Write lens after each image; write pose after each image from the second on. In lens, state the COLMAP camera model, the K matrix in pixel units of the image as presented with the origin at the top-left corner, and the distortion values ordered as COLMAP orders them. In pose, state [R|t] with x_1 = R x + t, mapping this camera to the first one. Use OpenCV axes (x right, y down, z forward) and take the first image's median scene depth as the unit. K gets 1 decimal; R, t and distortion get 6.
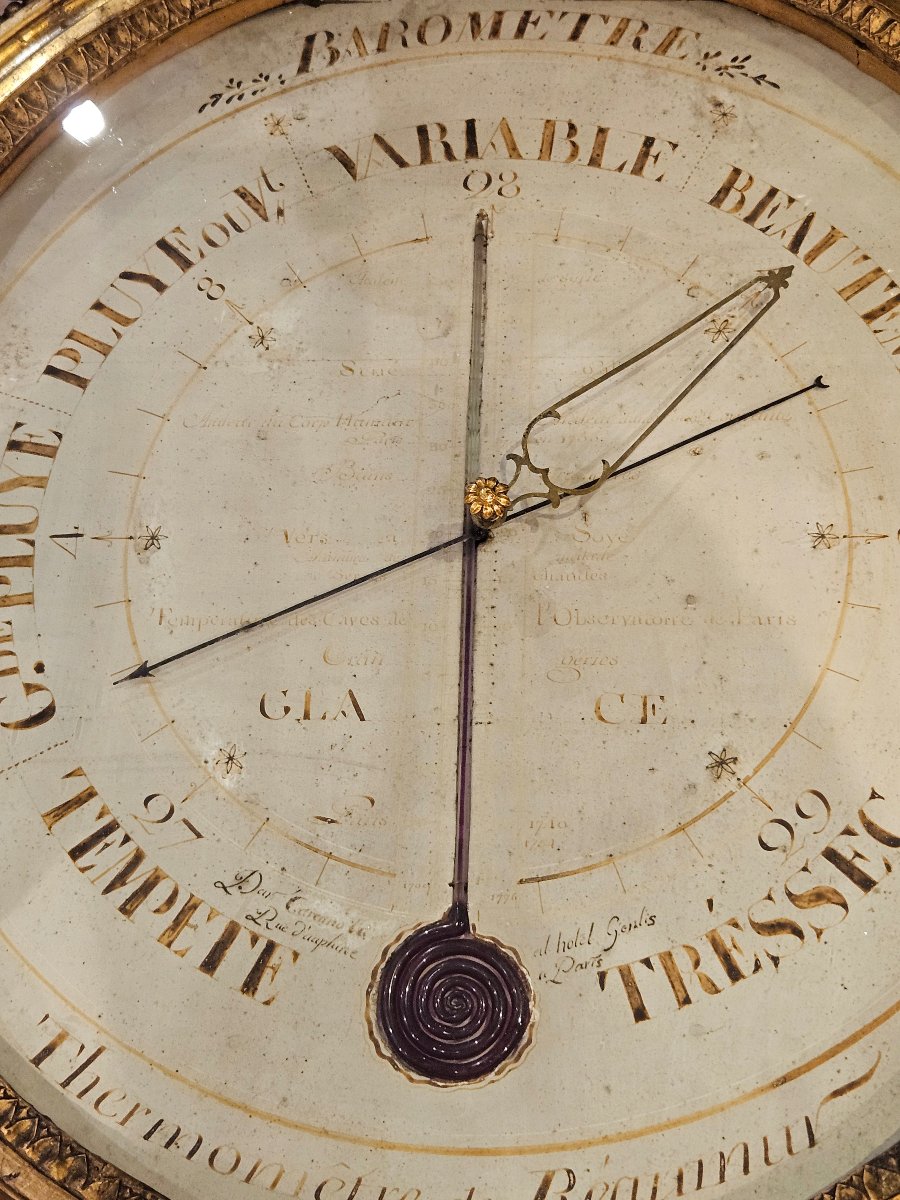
lens RADIAL K [[1870.2, 0, 452.0], [0, 1870.2, 596.1], [0, 0, 1]] dist [0.065497, 0.000000]
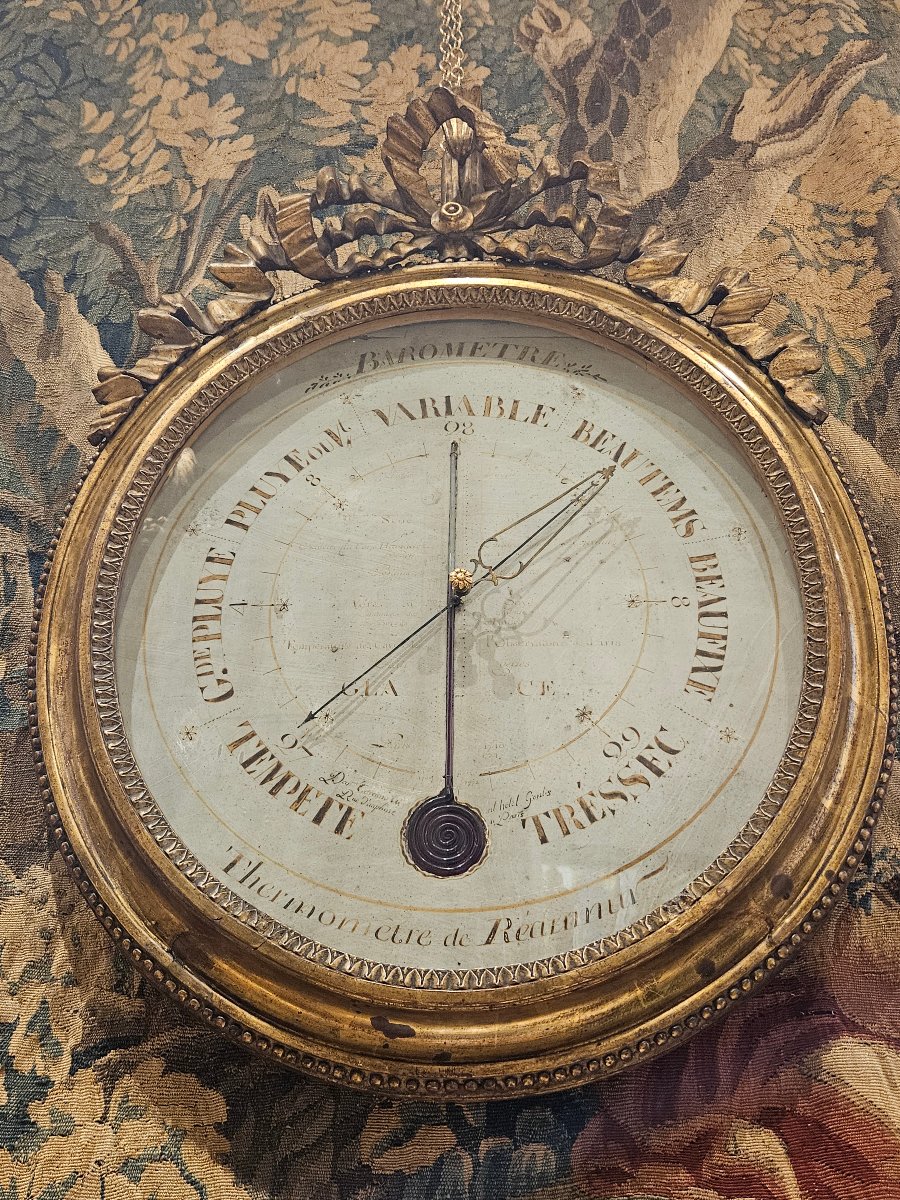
lens RADIAL K [[1169.7, 0, 451.8], [0, 1169.7, 618.5], [0, 0, 1]] dist [0.055304, 0.000000]
pose [[0.999300, -0.001135, 0.037381, -0.034695], [0.005033, 0.994528, -0.104352, 0.110286], [-0.037058, 0.104467, 0.993838, -0.192249]]
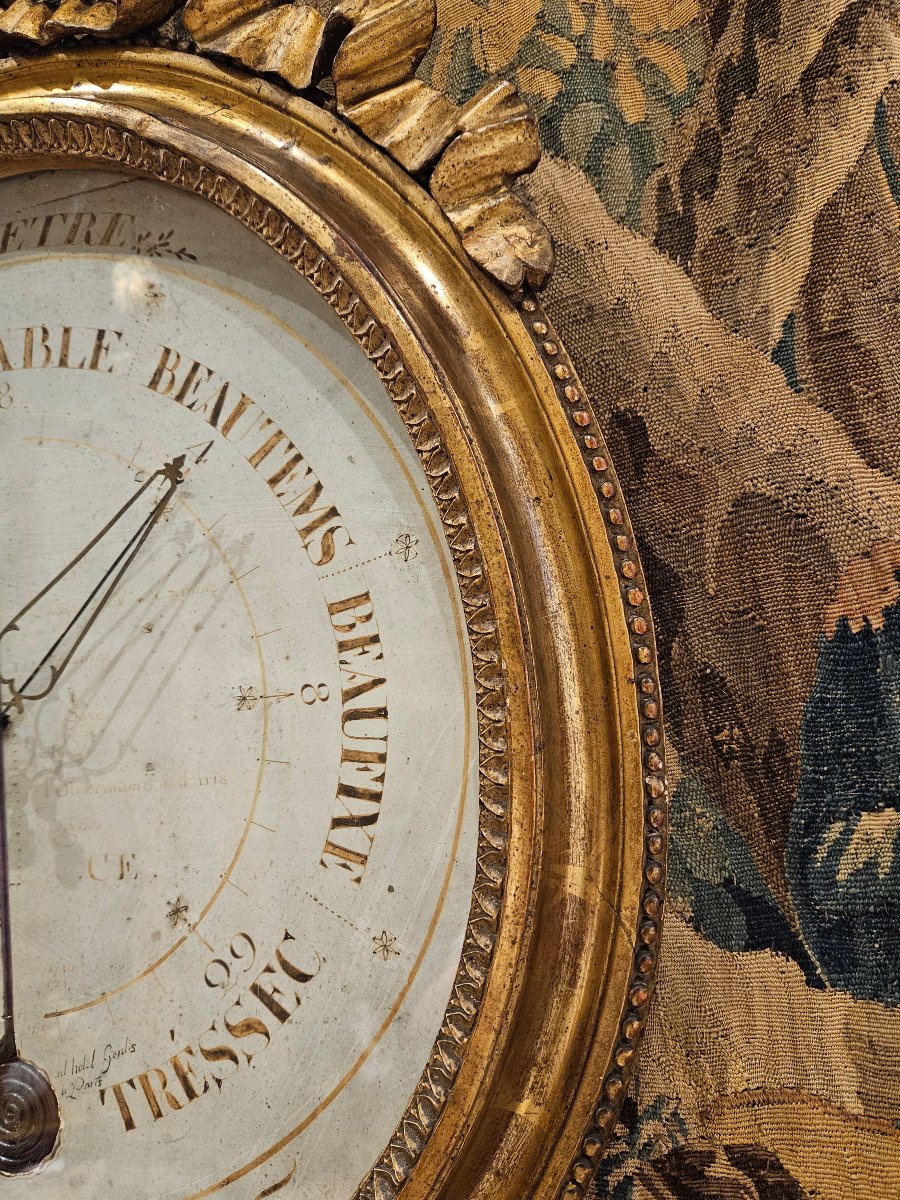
lens RADIAL K [[862.9, 0, 469.1], [0, 862.9, 614.1], [0, 0, 1]] dist [0.052518, -0.058408]
pose [[0.971809, -0.144149, -0.186571, 0.439283], [0.192146, 0.942798, 0.272420, -0.200532], [0.136629, -0.300589, 0.943917, 0.521542]]
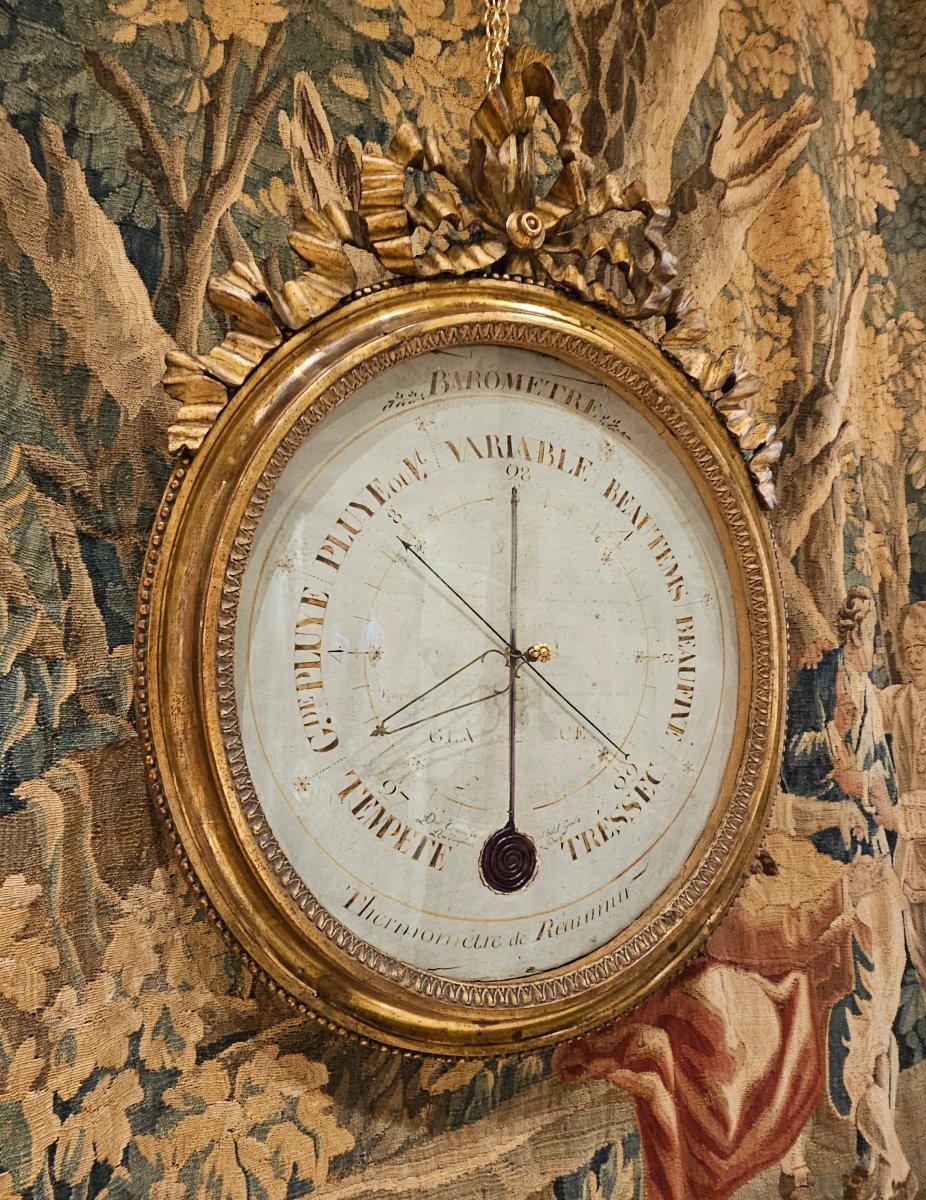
lens RADIAL K [[723.0, 0, 428.4], [0, 723.0, 612.1], [0, 0, 1]] dist [-0.001084, -0.004465]
pose [[0.899279, 0.002395, 0.437370, -0.472482], [-0.154747, 0.937046, 0.313045, -0.343407], [-0.409086, -0.349197, 0.843036, 0.321689]]
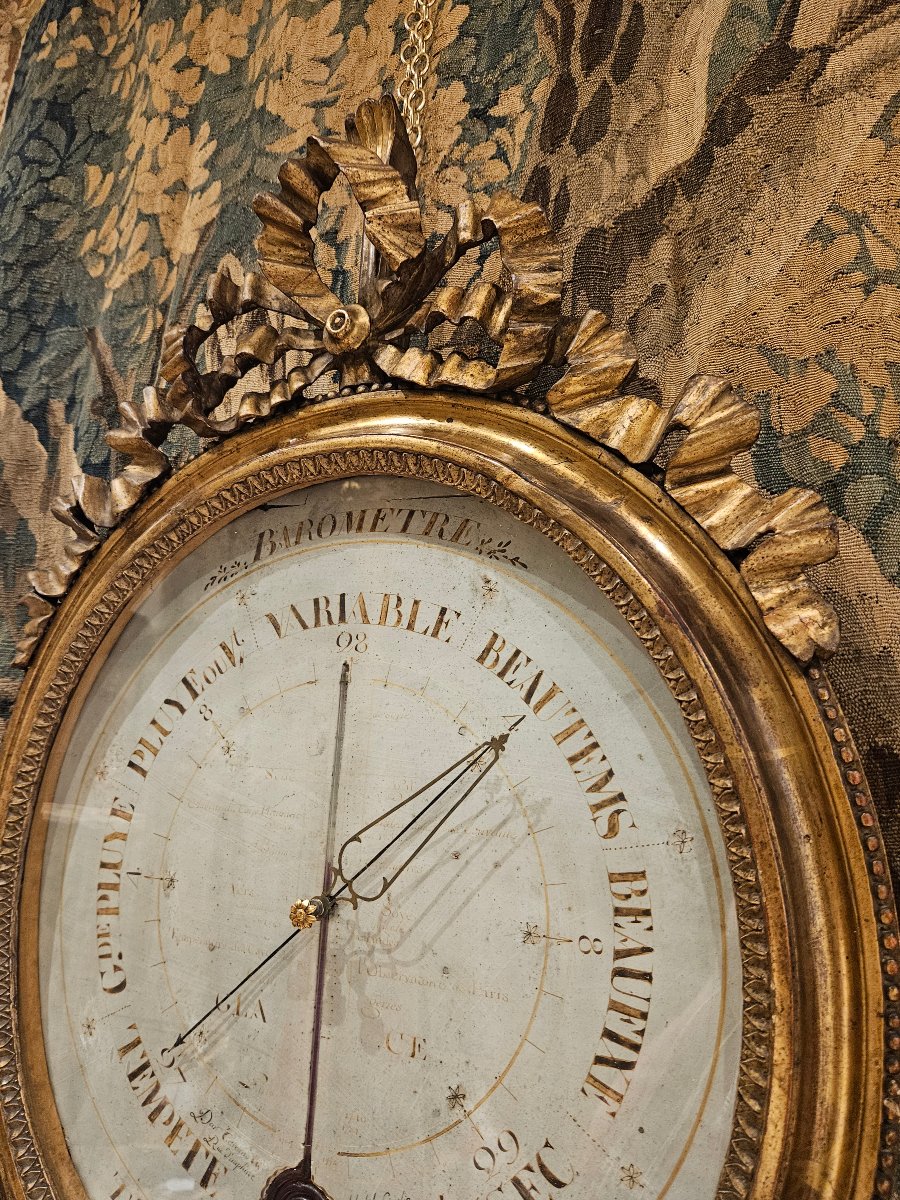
lens RADIAL K [[862.9, 0, 441.2], [0, 862.9, 606.3], [0, 0, 1]] dist [0.052518, -0.058408]
pose [[0.931681, -0.043891, -0.360615, 0.384742], [0.116709, 0.976215, 0.182712, -0.407590], [0.344019, -0.212316, 0.914644, 0.412682]]
